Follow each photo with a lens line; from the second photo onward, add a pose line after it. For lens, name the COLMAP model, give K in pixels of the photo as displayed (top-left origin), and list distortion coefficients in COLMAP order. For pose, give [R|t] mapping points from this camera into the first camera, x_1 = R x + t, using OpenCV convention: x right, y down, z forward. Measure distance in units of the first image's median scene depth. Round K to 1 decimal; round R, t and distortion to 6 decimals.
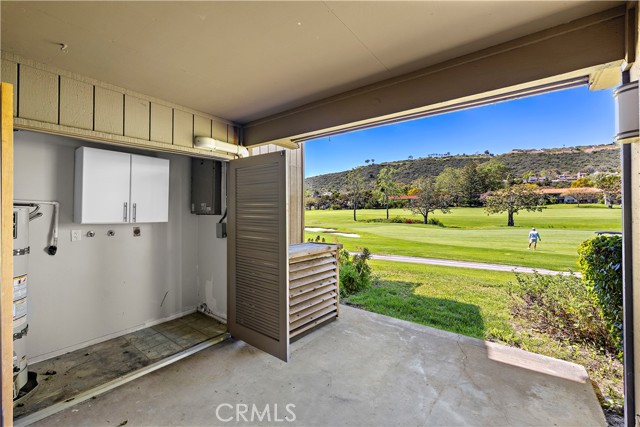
lens RADIAL K [[272.2, 0, 317.1], [0, 272.2, 207.0], [0, 0, 1]] dist [0.002491, -0.000112]
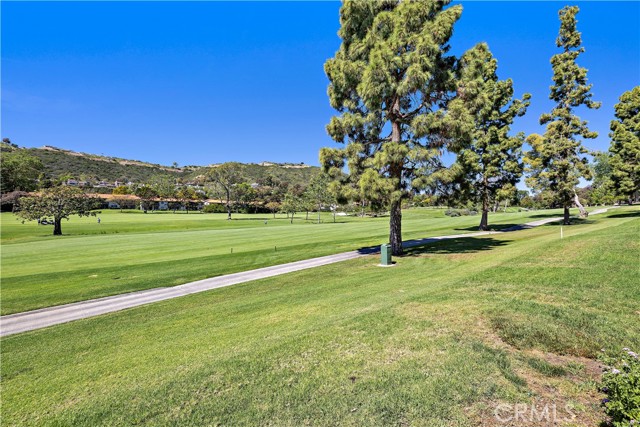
lens RADIAL K [[271.7, 0, 318.5], [0, 271.7, 212.1], [0, 0, 1]] dist [0.002821, 0.000072]
pose [[0.158309, 0.005530, 0.987374, 0.055485], [-0.004786, 0.999977, -0.004833, 0.003535], [-0.987378, -0.003961, 0.158332, 0.194058]]
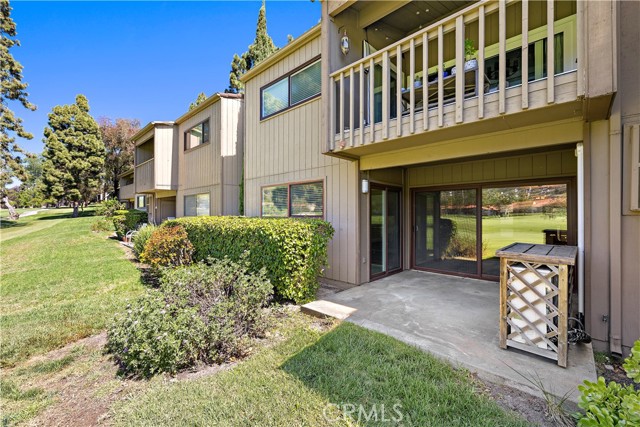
lens RADIAL K [[271.7, 0, 318.5], [0, 271.7, 212.1], [0, 0, 1]] dist [0.002821, 0.000072]
pose [[-0.995436, 0.003257, 0.095375, 0.061377], [0.001435, 0.999815, -0.019171, 0.005685], [-0.095420, -0.018947, -0.995257, 0.218480]]
